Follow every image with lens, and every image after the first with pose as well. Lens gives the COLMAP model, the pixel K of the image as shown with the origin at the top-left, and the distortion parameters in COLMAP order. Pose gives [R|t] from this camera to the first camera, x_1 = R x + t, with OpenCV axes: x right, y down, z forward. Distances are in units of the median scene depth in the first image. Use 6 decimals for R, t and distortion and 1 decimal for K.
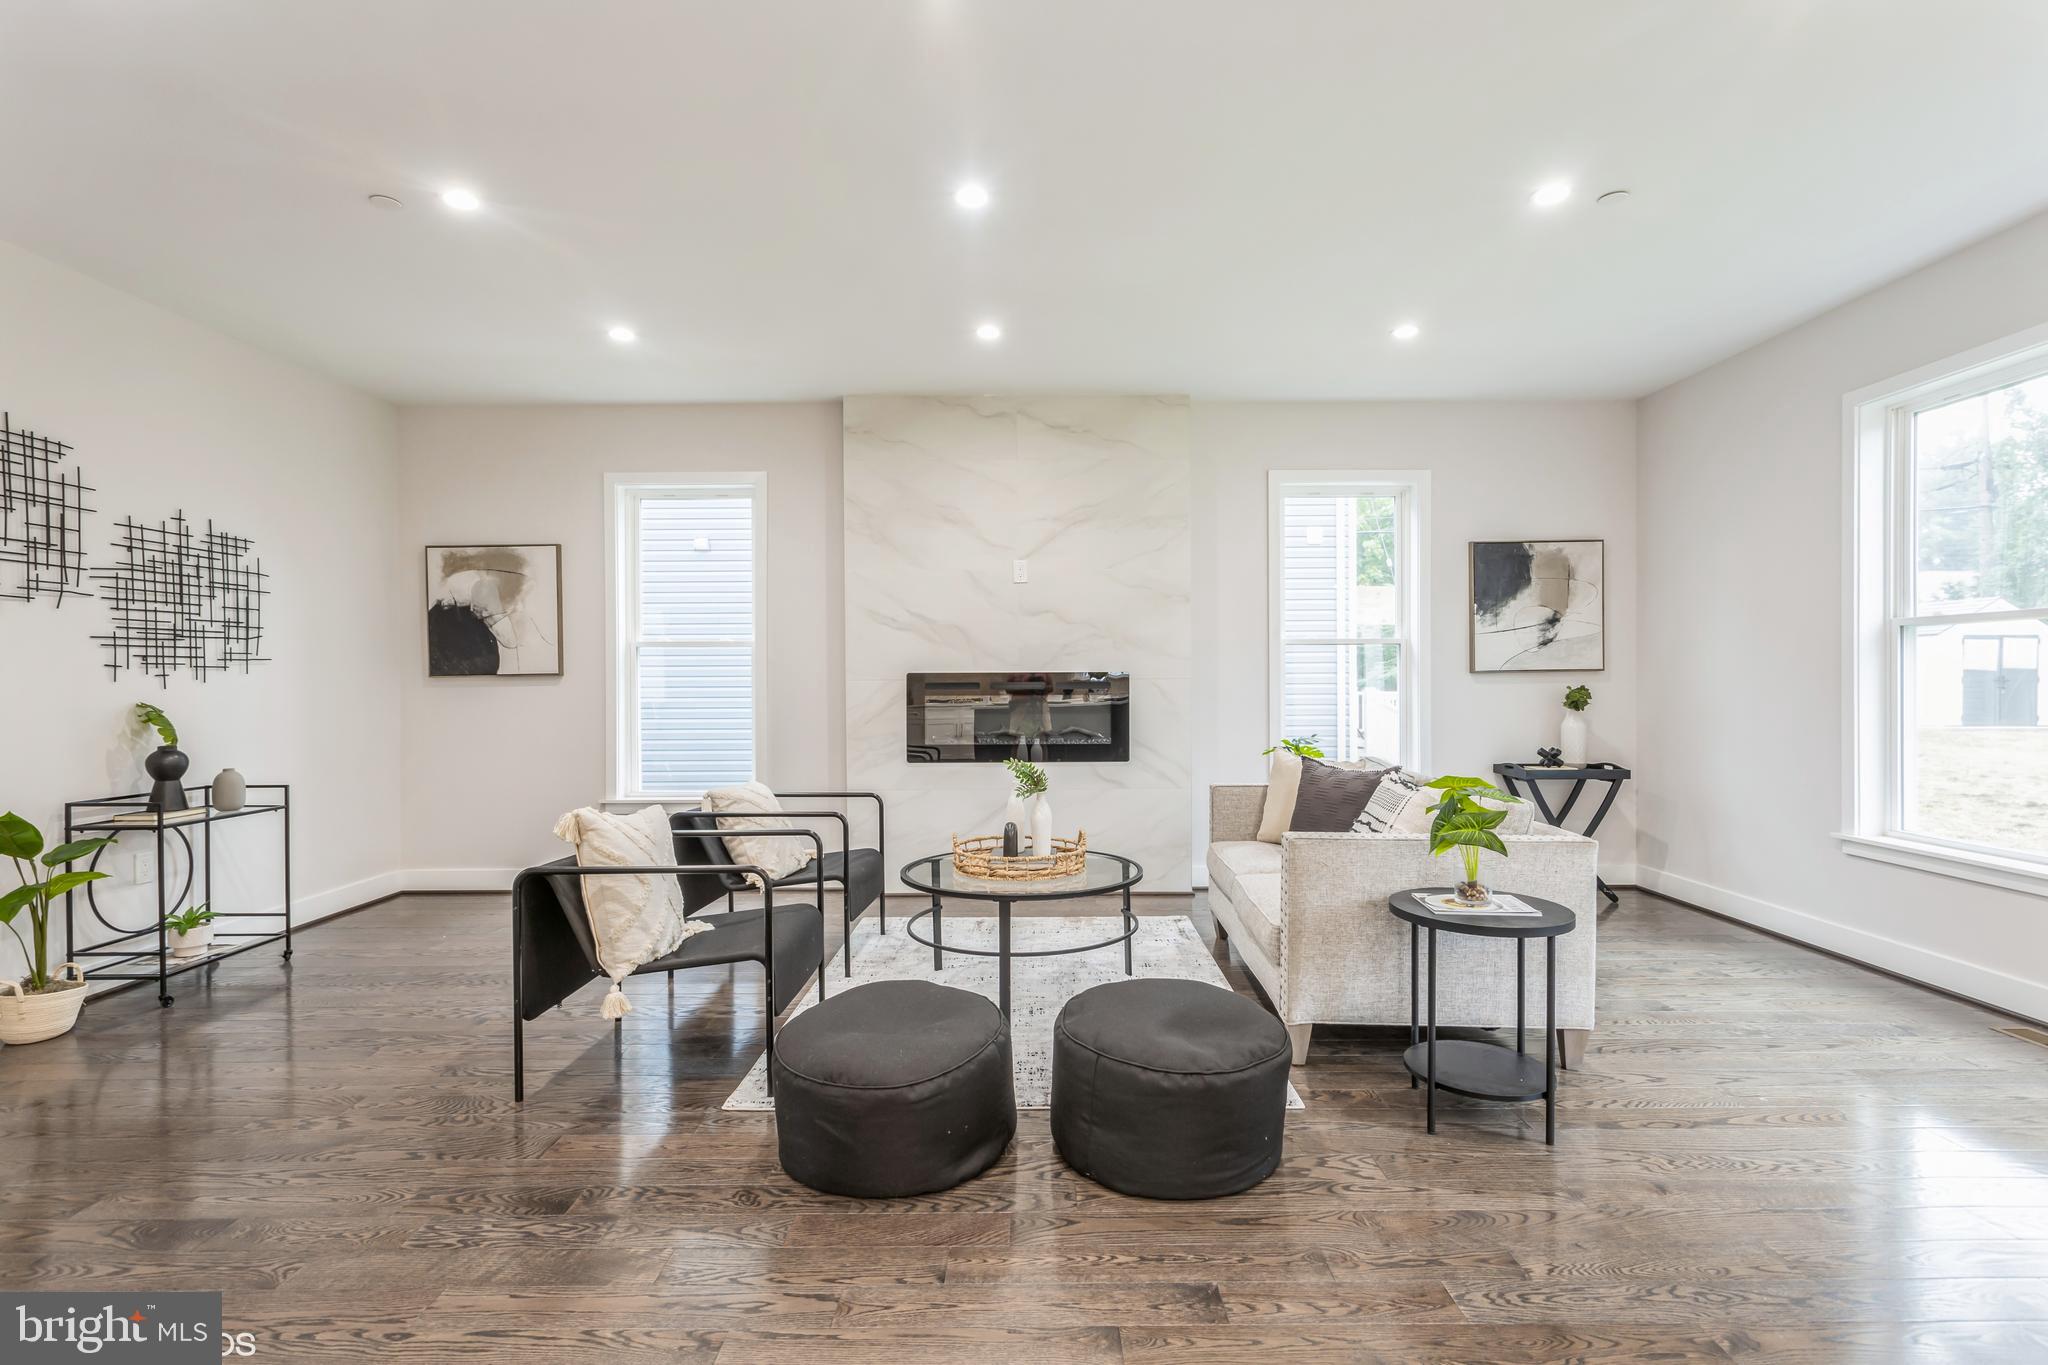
lens RADIAL K [[975.2, 0, 1033.6], [0, 975.2, 687.8], [0, 0, 1]] dist [0.000786, 0.002926]
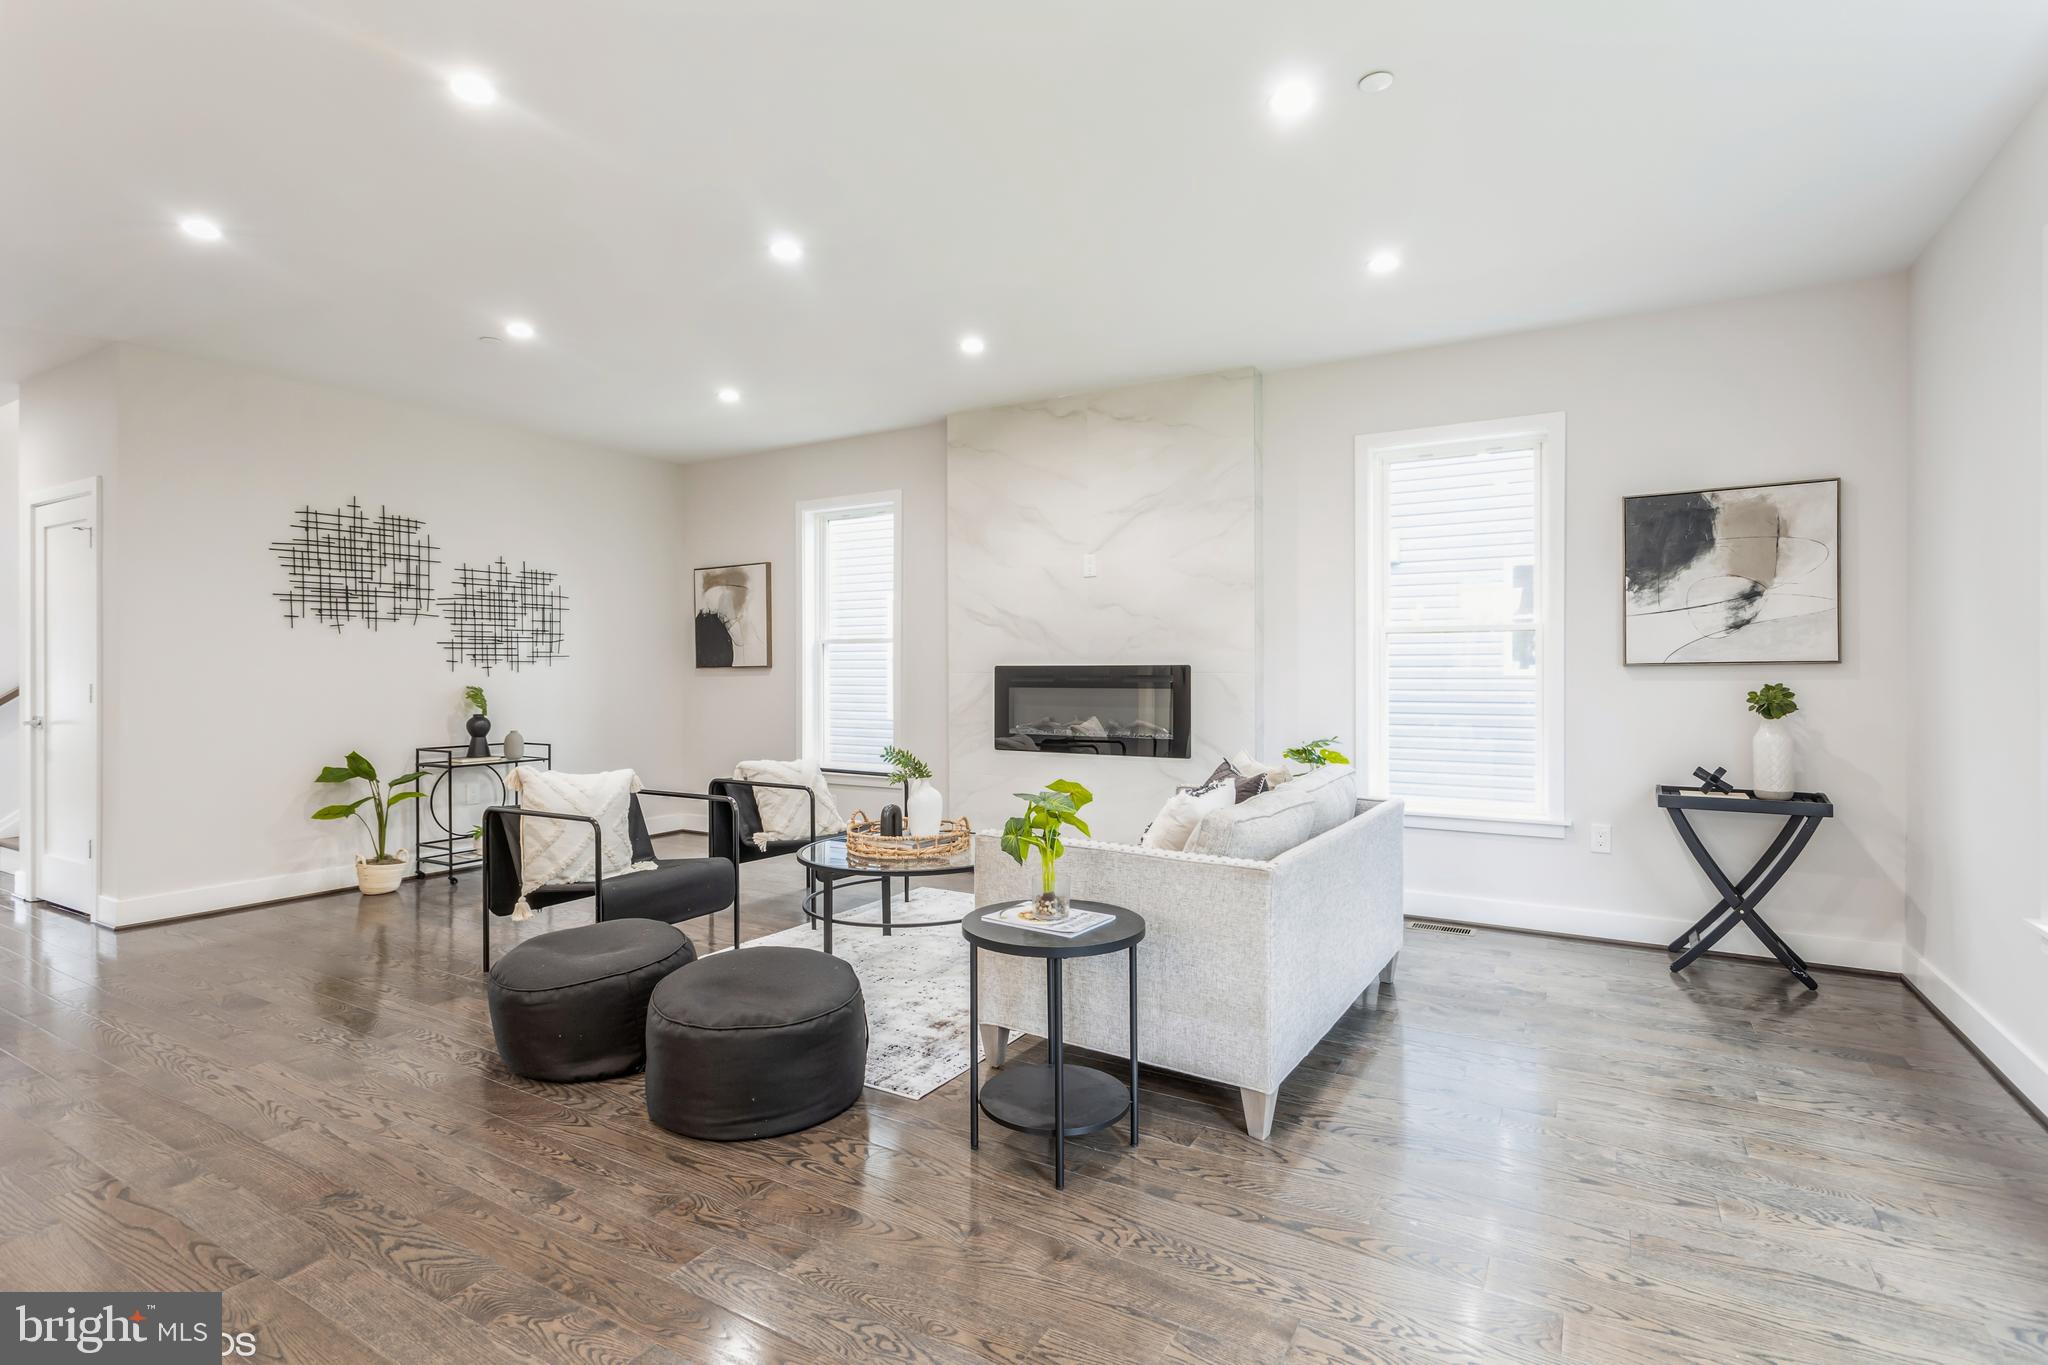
lens RADIAL K [[975.2, 0, 1033.0], [0, 975.2, 679.0], [0, 0, 1]] dist [0.000786, 0.002926]
pose [[0.863519, 0.007604, -0.504259, 0.633647], [-0.007272, 0.999970, 0.002626, -0.005261], [0.504264, 0.001399, 0.863548, 0.135089]]
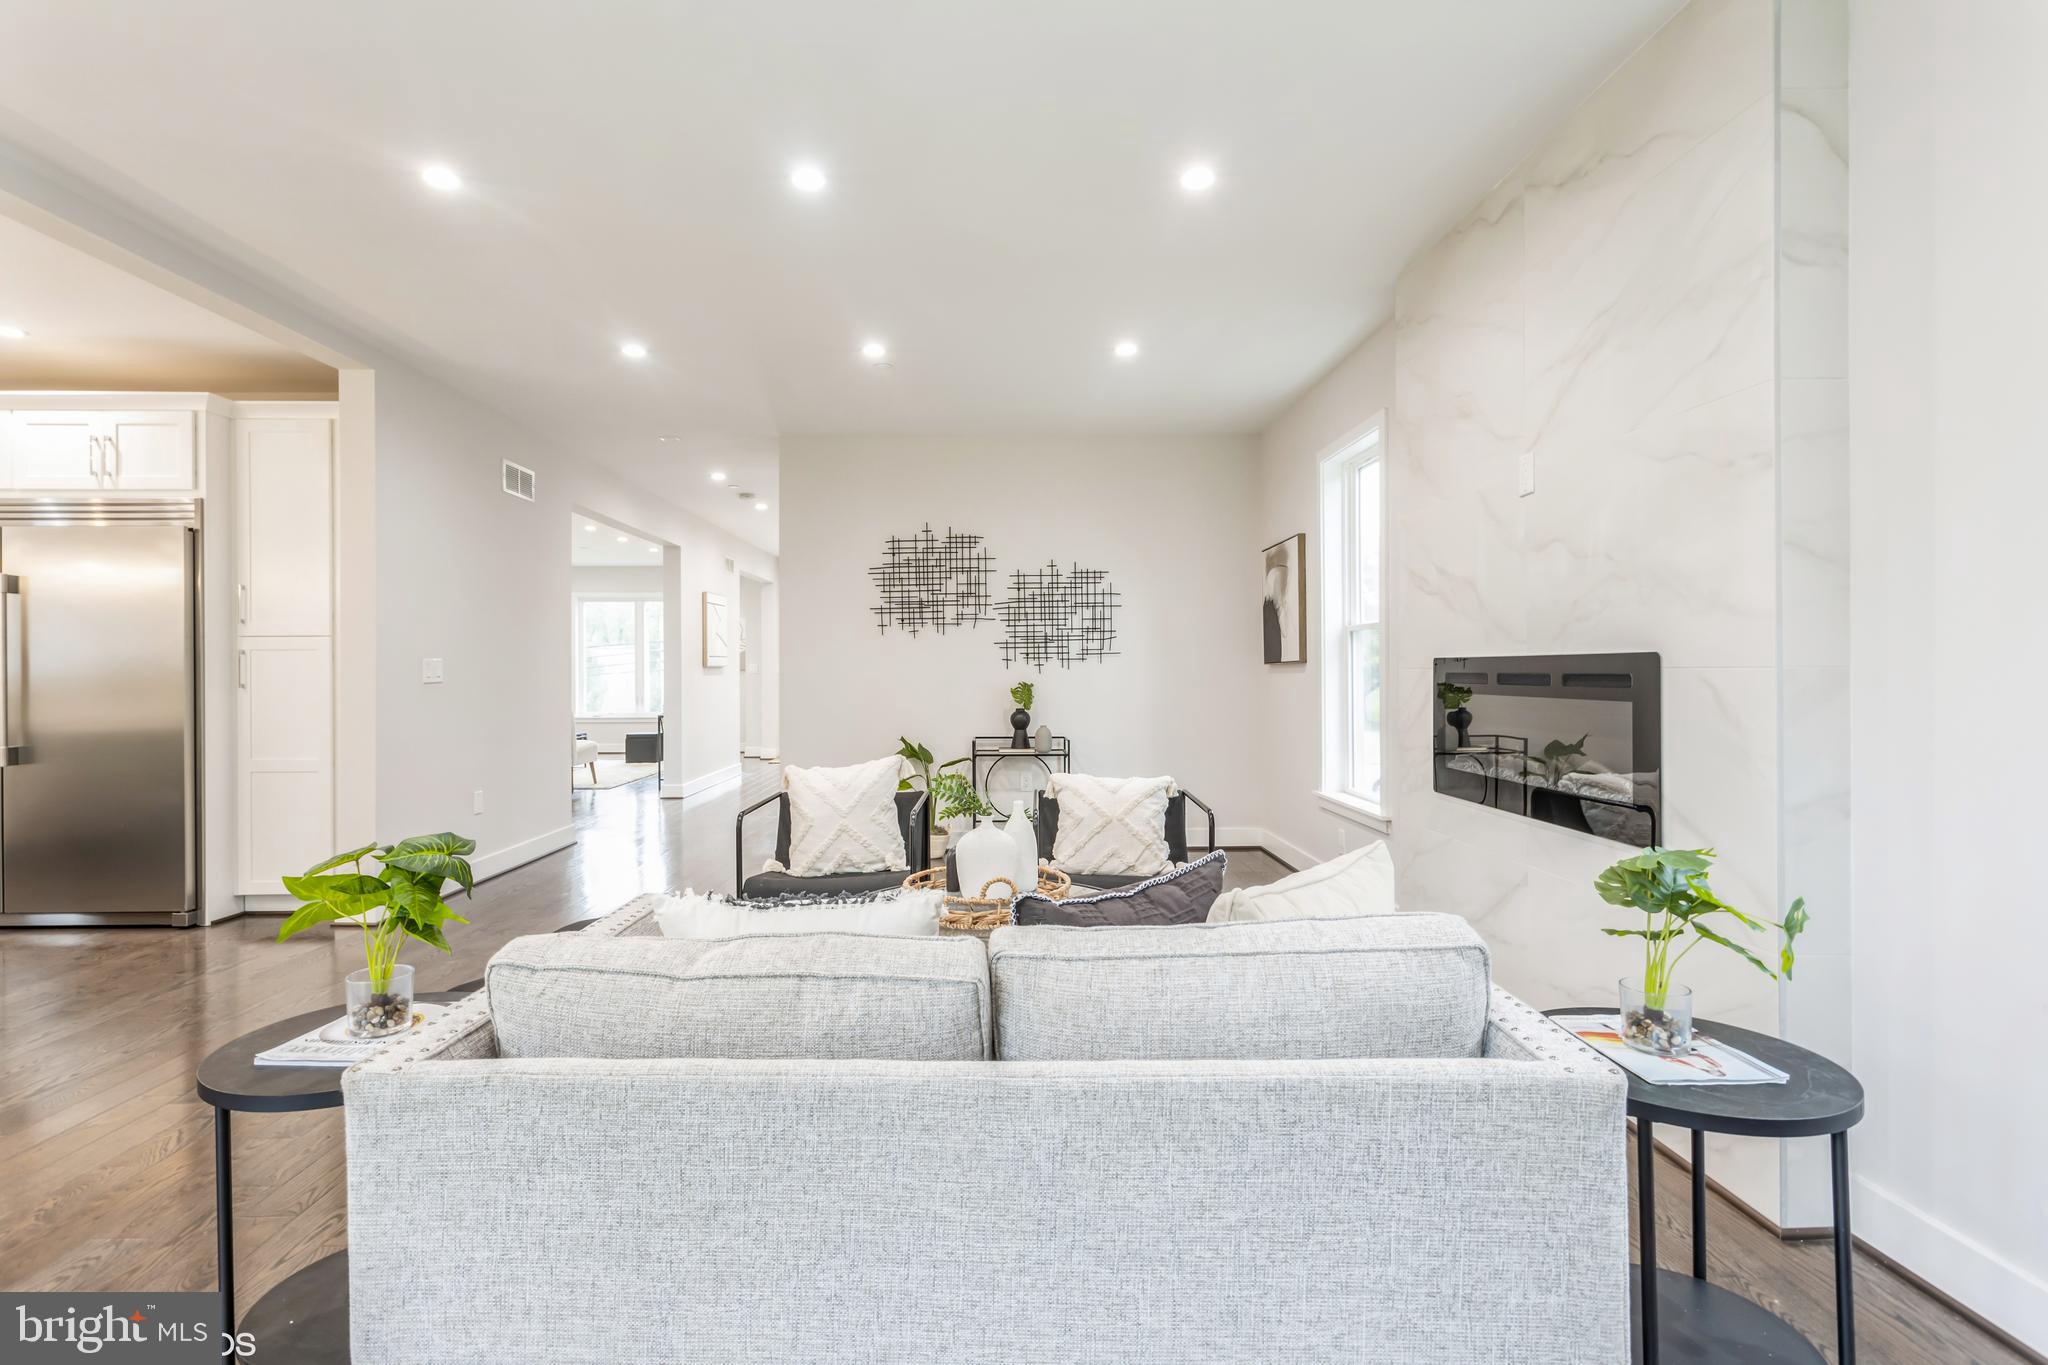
lens RADIAL K [[975.2, 0, 1006.9], [0, 975.2, 677.4], [0, 0, 1]] dist [0.000786, 0.002926]
pose [[0.017734, 0.012321, -0.999767, 0.765081], [-0.003464, 0.999919, 0.012262, -0.012515], [0.999837, 0.003246, 0.017775, 0.981952]]
